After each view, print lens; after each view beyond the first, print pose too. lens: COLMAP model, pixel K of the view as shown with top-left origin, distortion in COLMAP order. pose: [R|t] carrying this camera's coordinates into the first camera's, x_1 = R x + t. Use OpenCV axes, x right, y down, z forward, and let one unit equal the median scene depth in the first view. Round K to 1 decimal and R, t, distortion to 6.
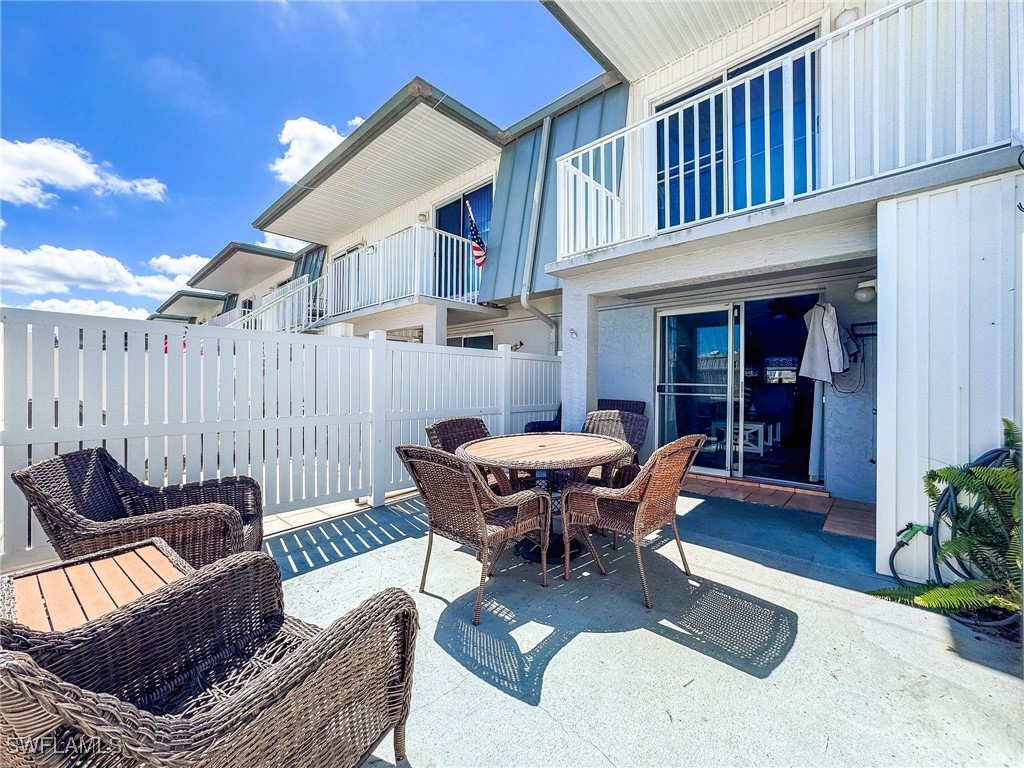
lens RADIAL K [[416.2, 0, 512.0], [0, 416.2, 384.0], [0, 0, 1]] dist [-0.023967, 0.008418]
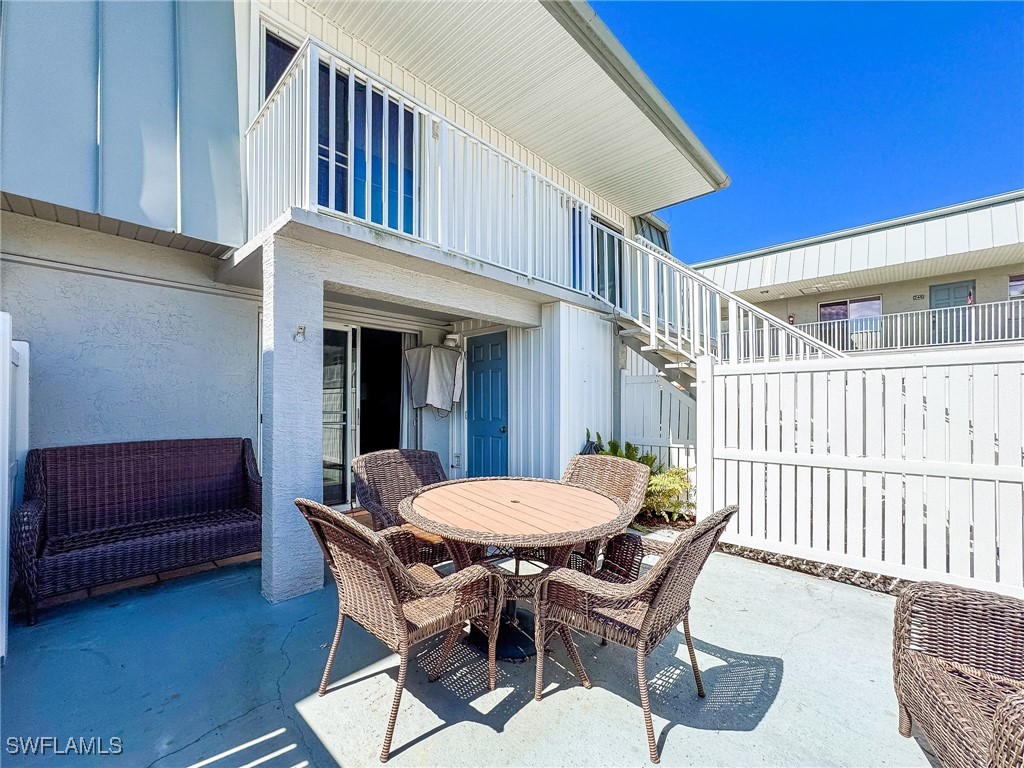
lens RADIAL K [[435.2, 0, 512.0], [0, 435.2, 384.0], [0, 0, 1]] dist [0.000921, 0.010014]
pose [[-0.011778, 0.051568, 0.998600, -0.465237], [0.007891, 0.998643, -0.051477, -0.005660], [-0.999899, 0.007273, -0.012169, 0.643563]]
